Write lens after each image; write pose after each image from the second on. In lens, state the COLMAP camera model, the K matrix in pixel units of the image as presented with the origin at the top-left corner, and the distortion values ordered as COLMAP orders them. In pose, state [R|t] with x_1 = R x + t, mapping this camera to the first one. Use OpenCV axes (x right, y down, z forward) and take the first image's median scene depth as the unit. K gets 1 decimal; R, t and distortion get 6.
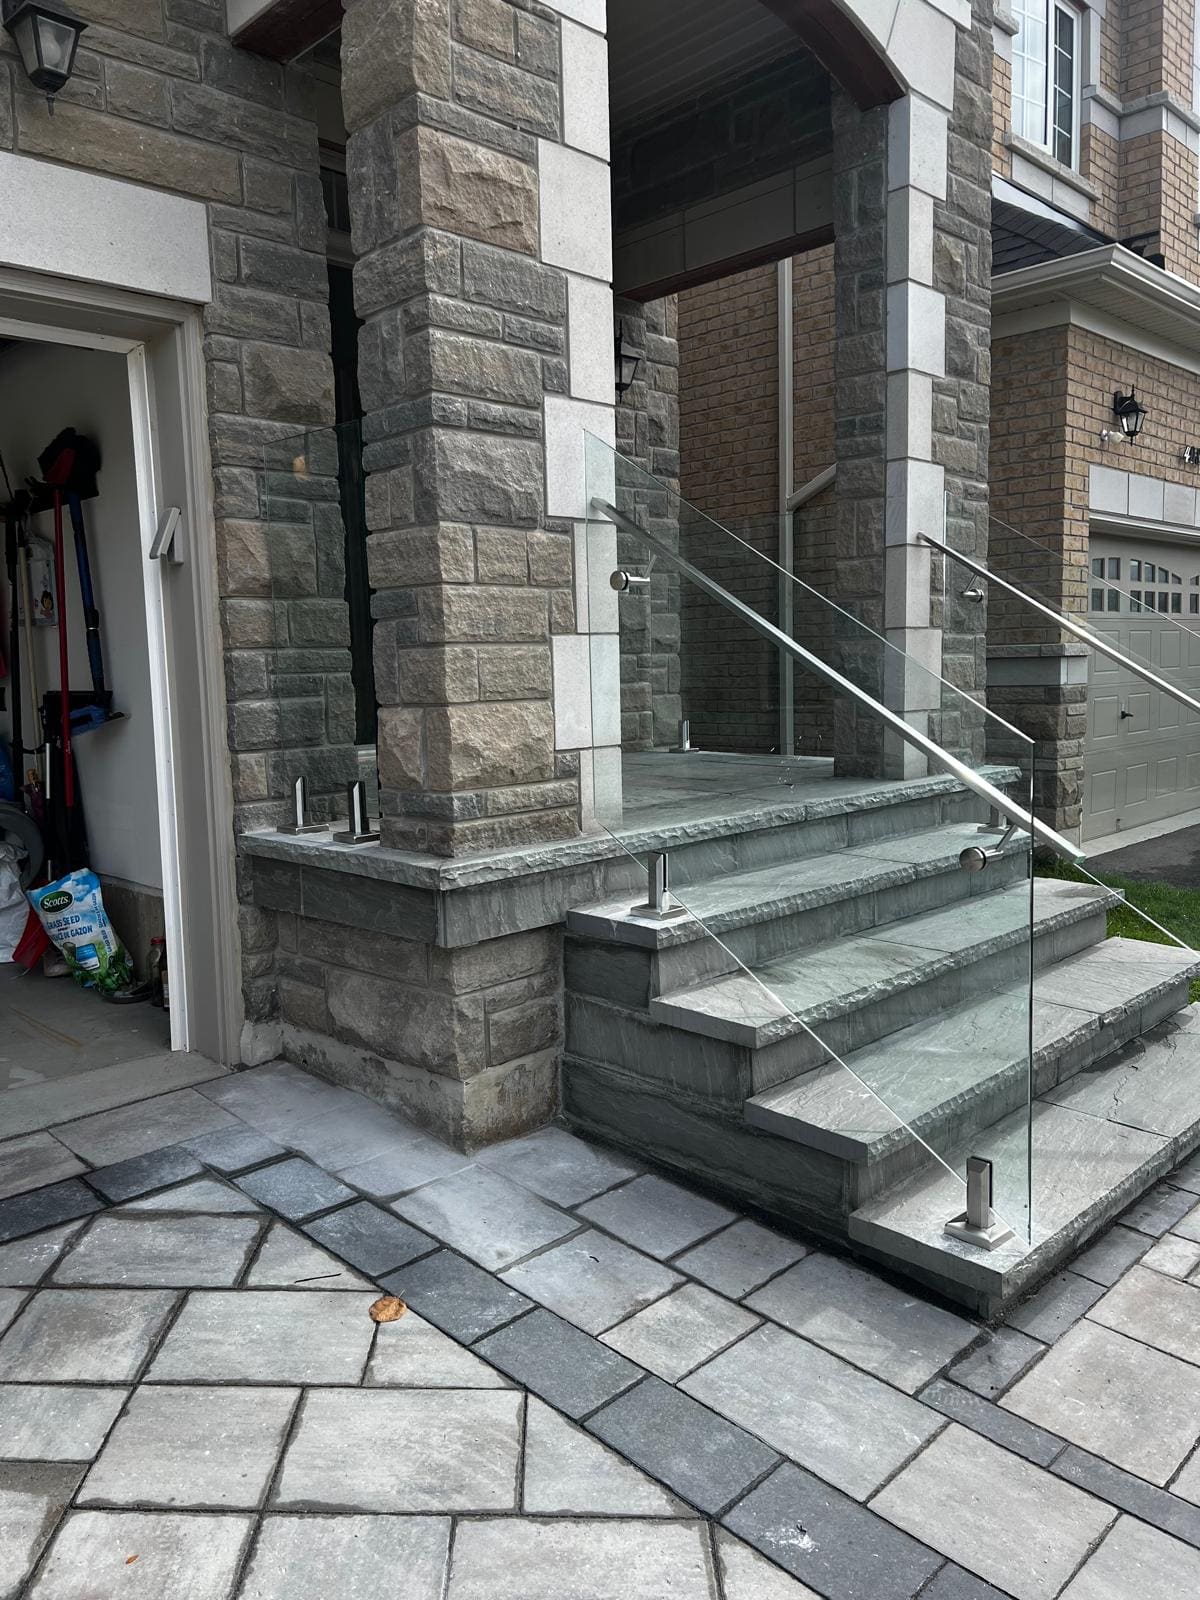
lens RADIAL K [[1192.0, 0, 594.6], [0, 1192.0, 789.8], [0, 0, 1]] dist [0.048454, -0.050623]
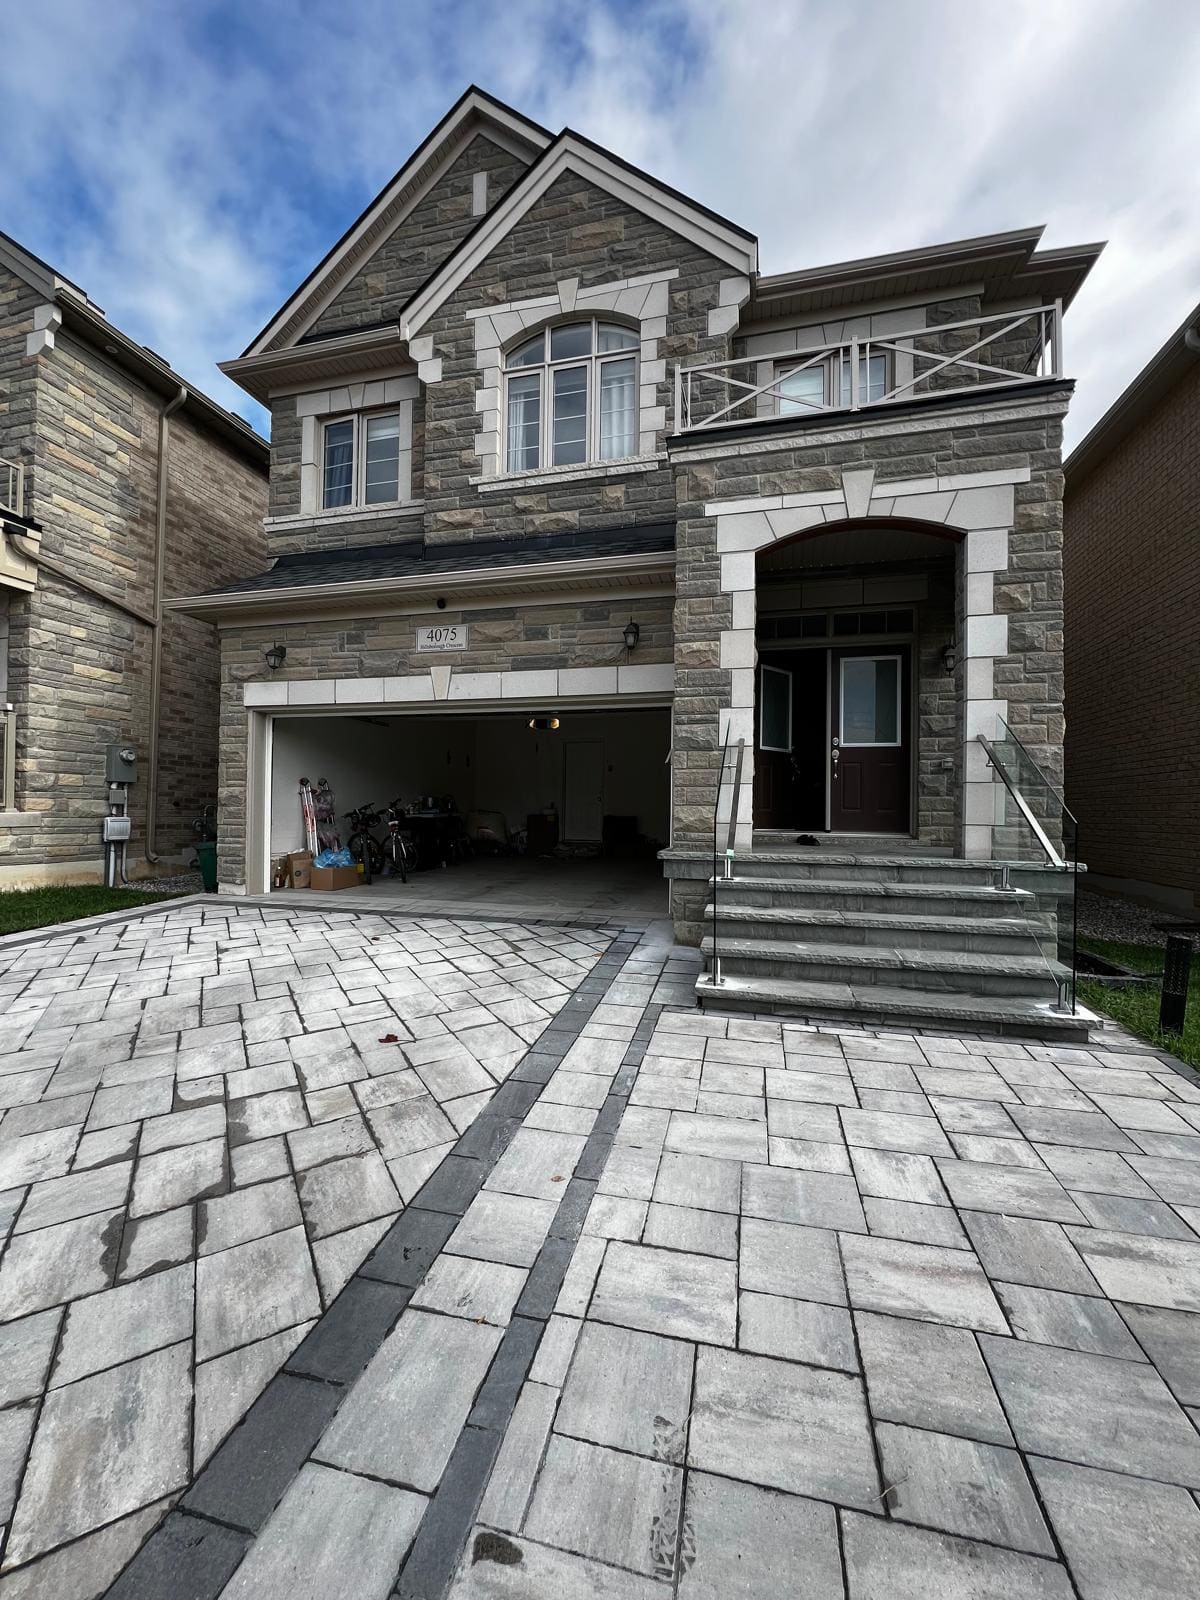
lens RADIAL K [[633.4, 0, 601.1], [0, 633.4, 804.8], [0, 0, 1]] dist [-0.002627, 0.001016]
pose [[0.505447, 0.020772, -0.862608, 1.253003], [-0.118836, 0.991860, -0.045747, 0.032105], [0.854635, 0.125631, 0.503801, -0.067466]]
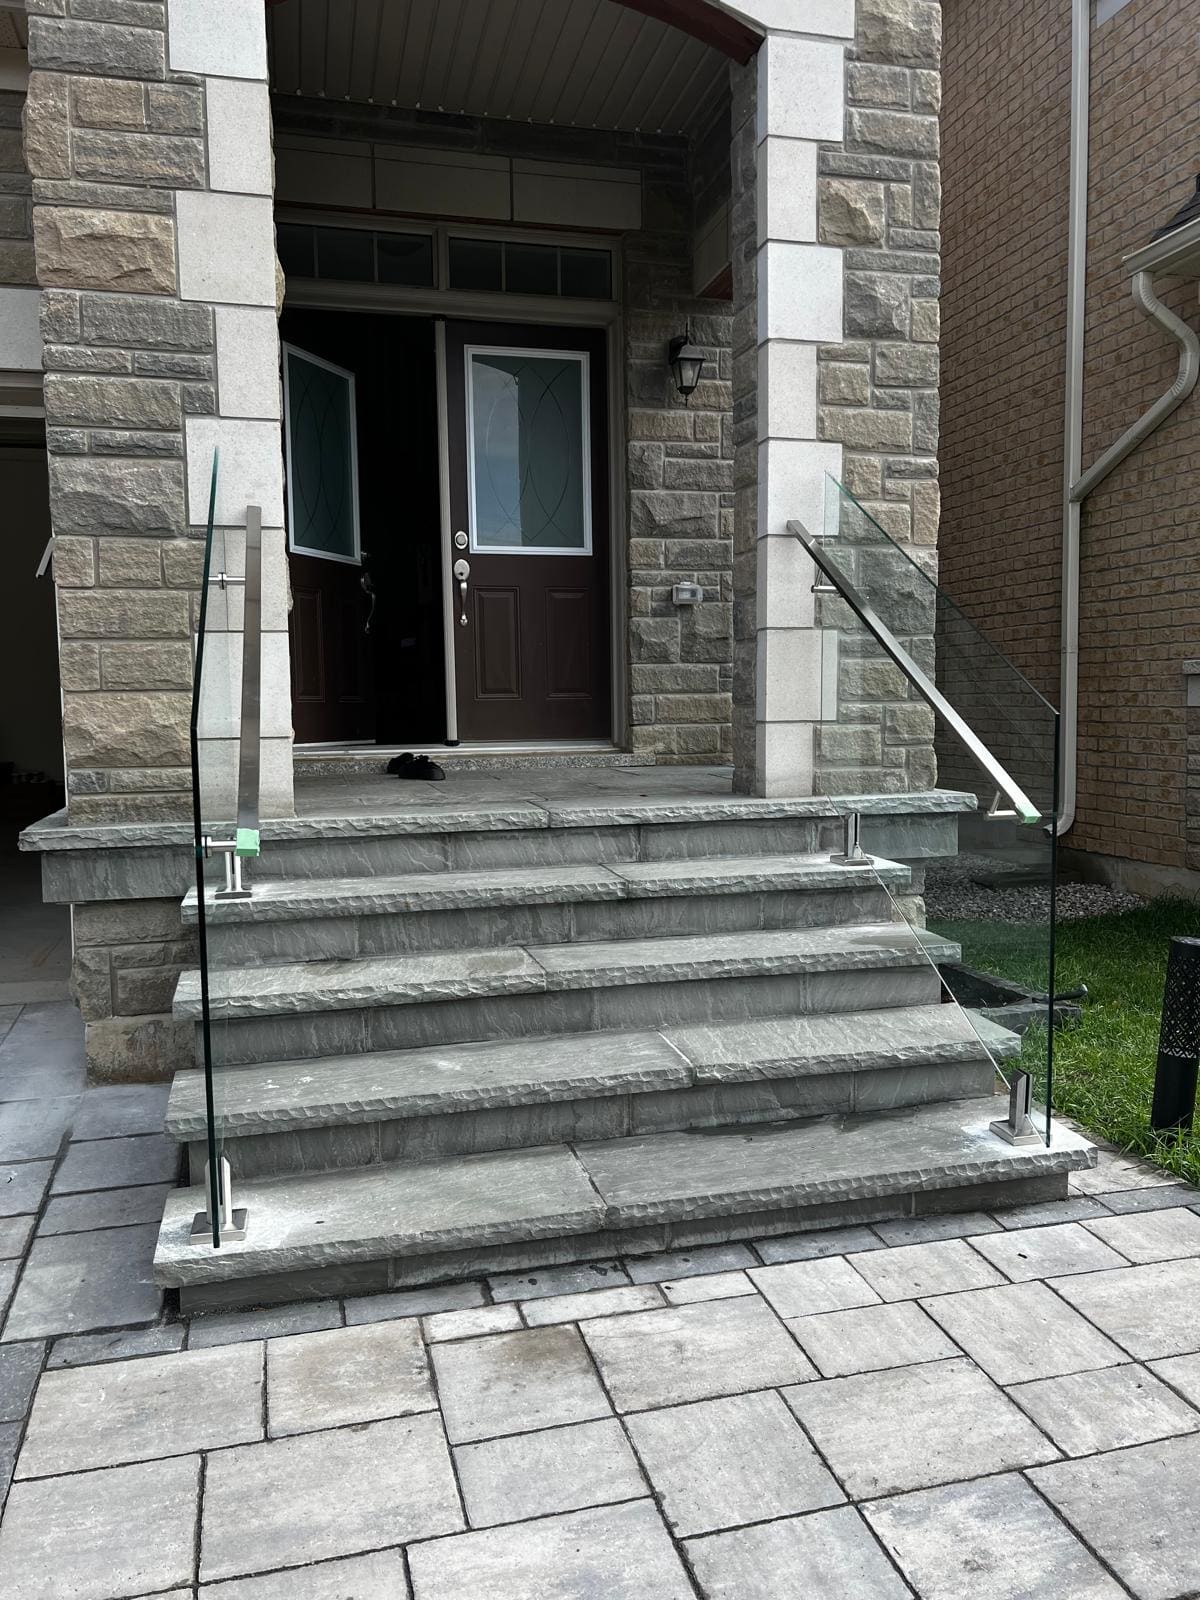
lens RADIAL K [[1192.0, 0, 594.7], [0, 1192.0, 792.3], [0, 0, 1]] dist [0.048454, -0.050623]
pose [[0.862402, 0.051088, -0.503640, 0.878051], [-0.061291, 0.998113, -0.003706, -0.002155], [0.502500, 0.034065, 0.863906, 0.244175]]
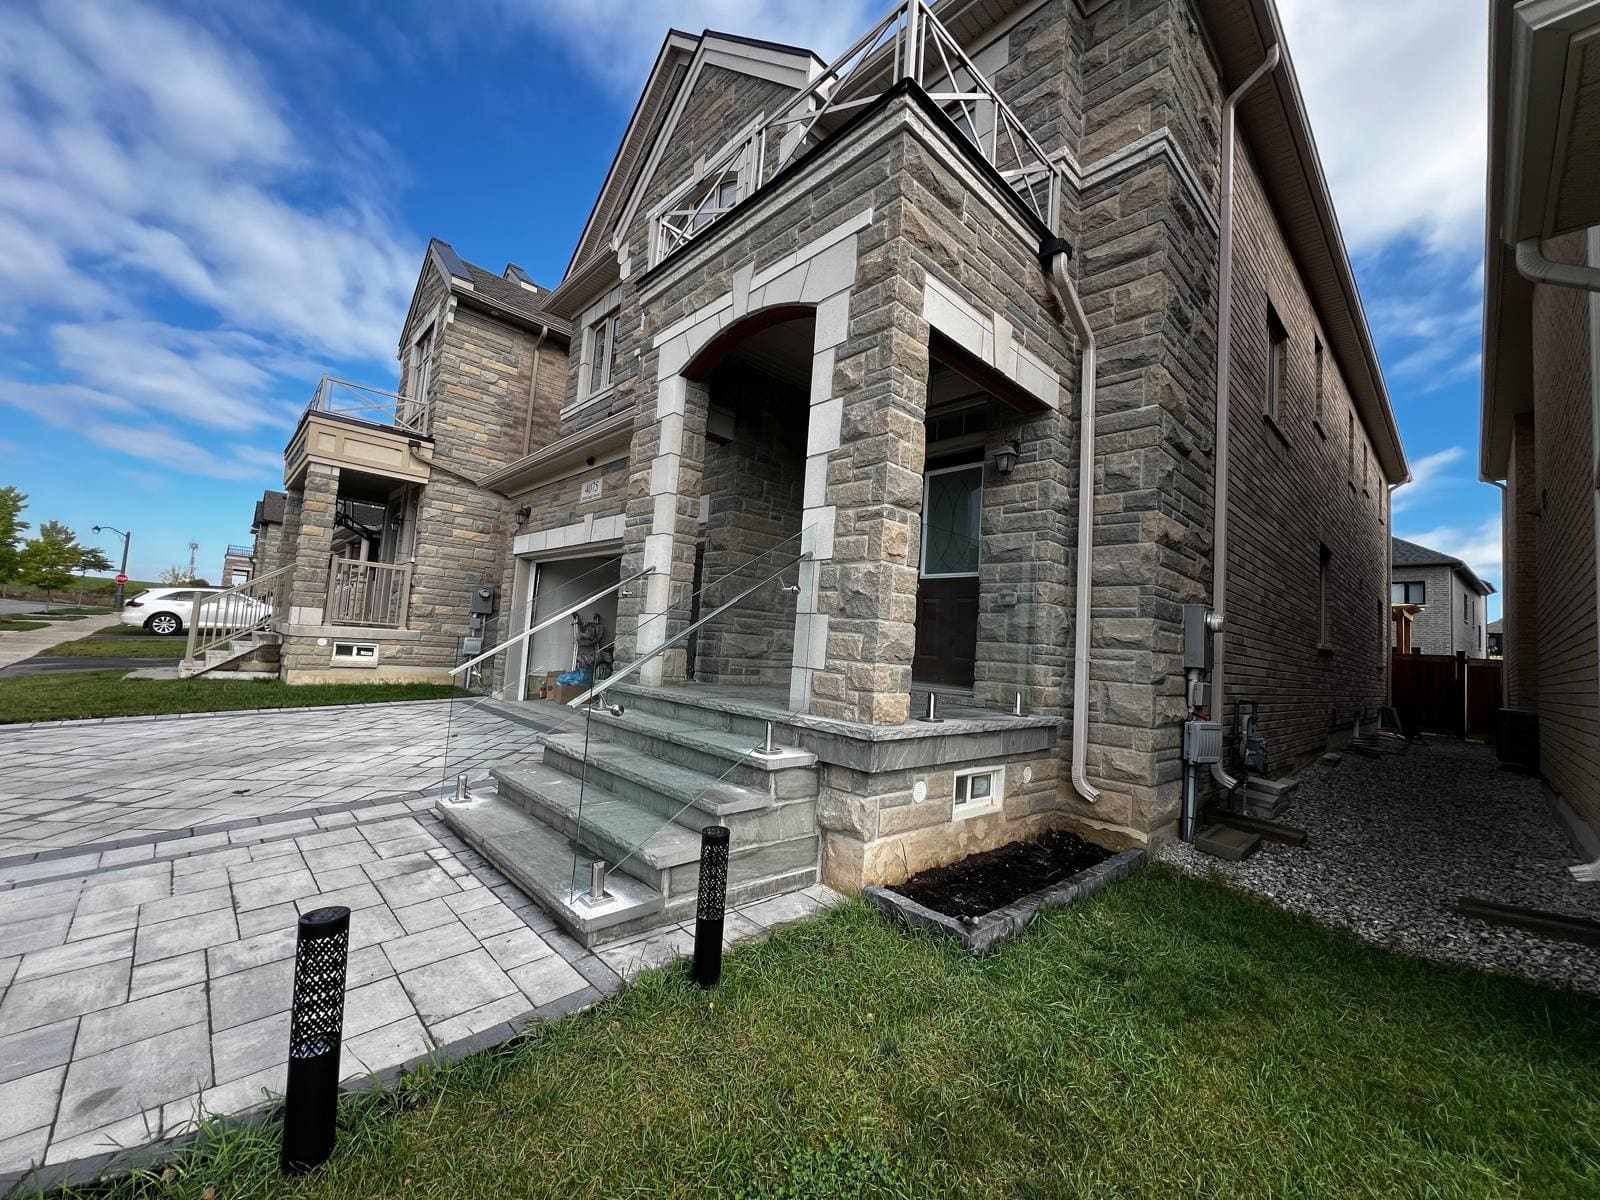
lens RADIAL K [[633.4, 0, 806.8], [0, 633.4, 604.5], [0, 0, 1]] dist [-0.002627, 0.001016]
pose [[-0.020388, -0.047191, -0.998678, 1.582686], [-0.174797, 0.983669, -0.042914, -0.164652], [0.984393, 0.173691, -0.028304, 1.504255]]
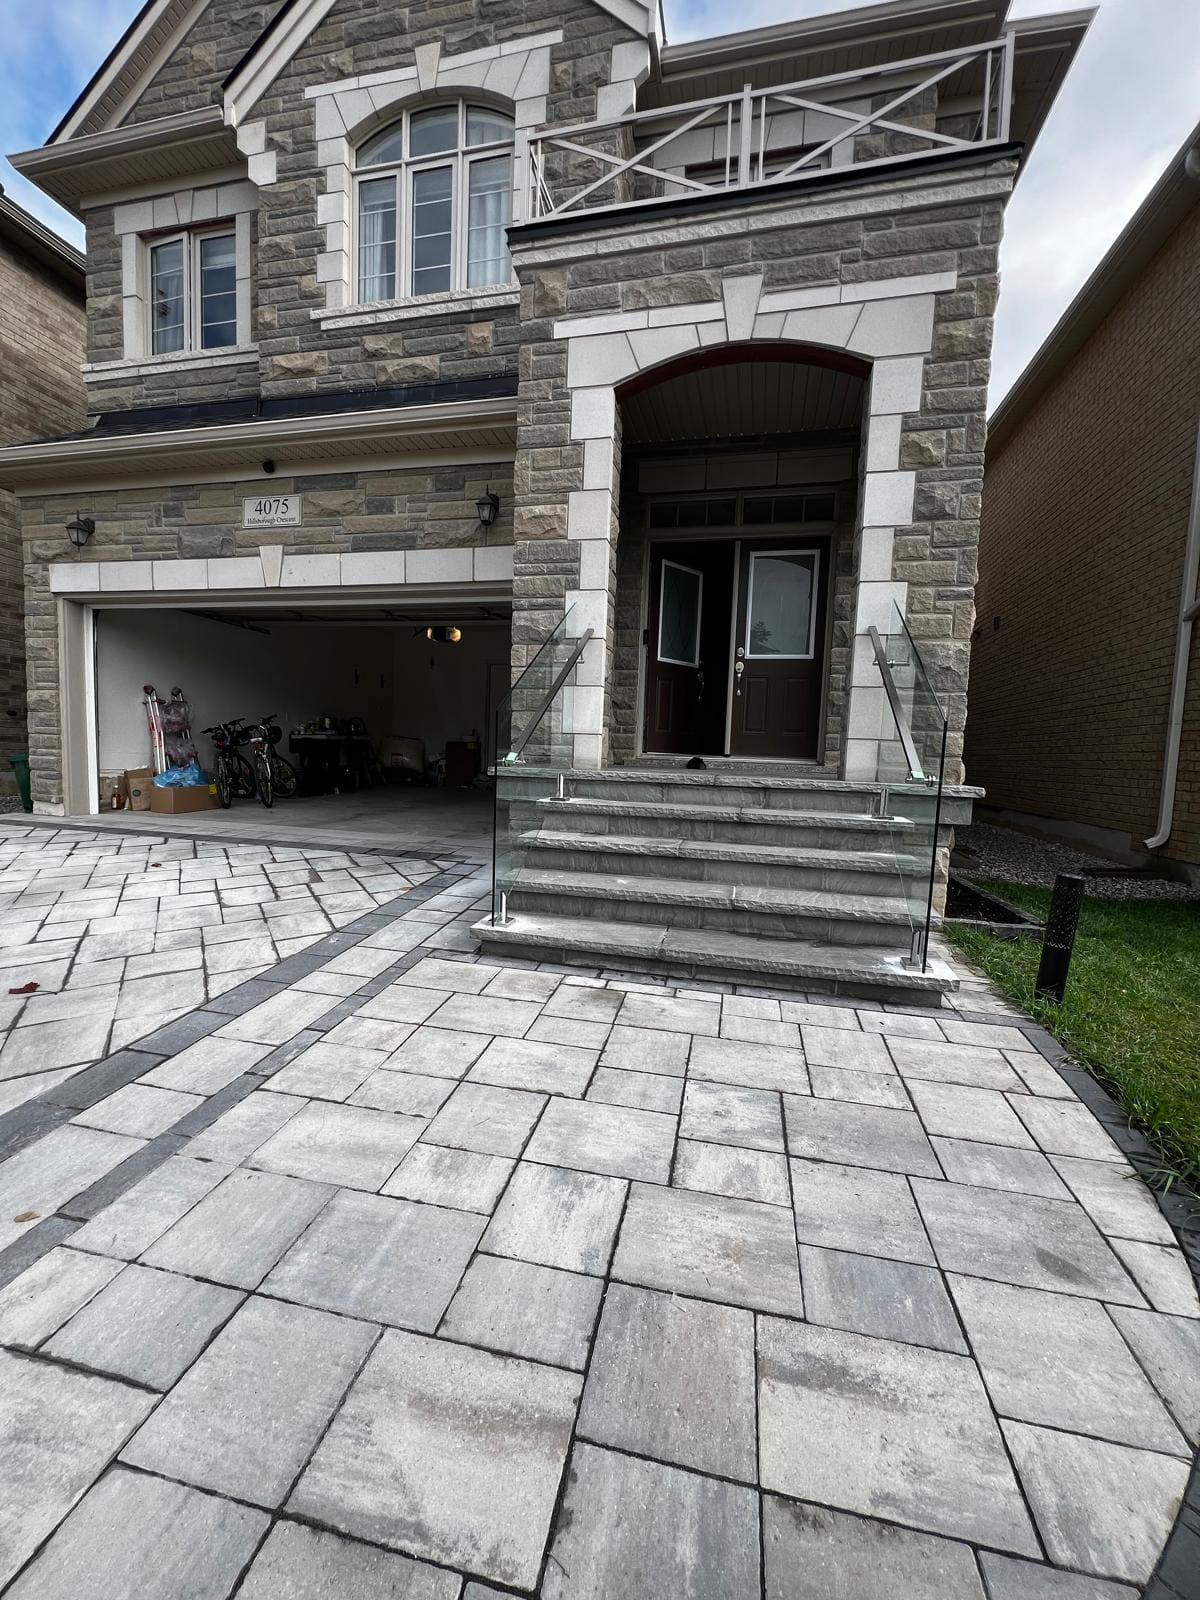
lens RADIAL K [[633.4, 0, 599.8], [0, 633.4, 803.9], [0, 0, 1]] dist [-0.002627, 0.001016]
pose [[0.524741, 0.109251, -0.844222, 1.190461], [-0.141677, 0.989107, 0.039939, 0.051275], [0.839389, 0.098650, 0.534504, 0.396924]]
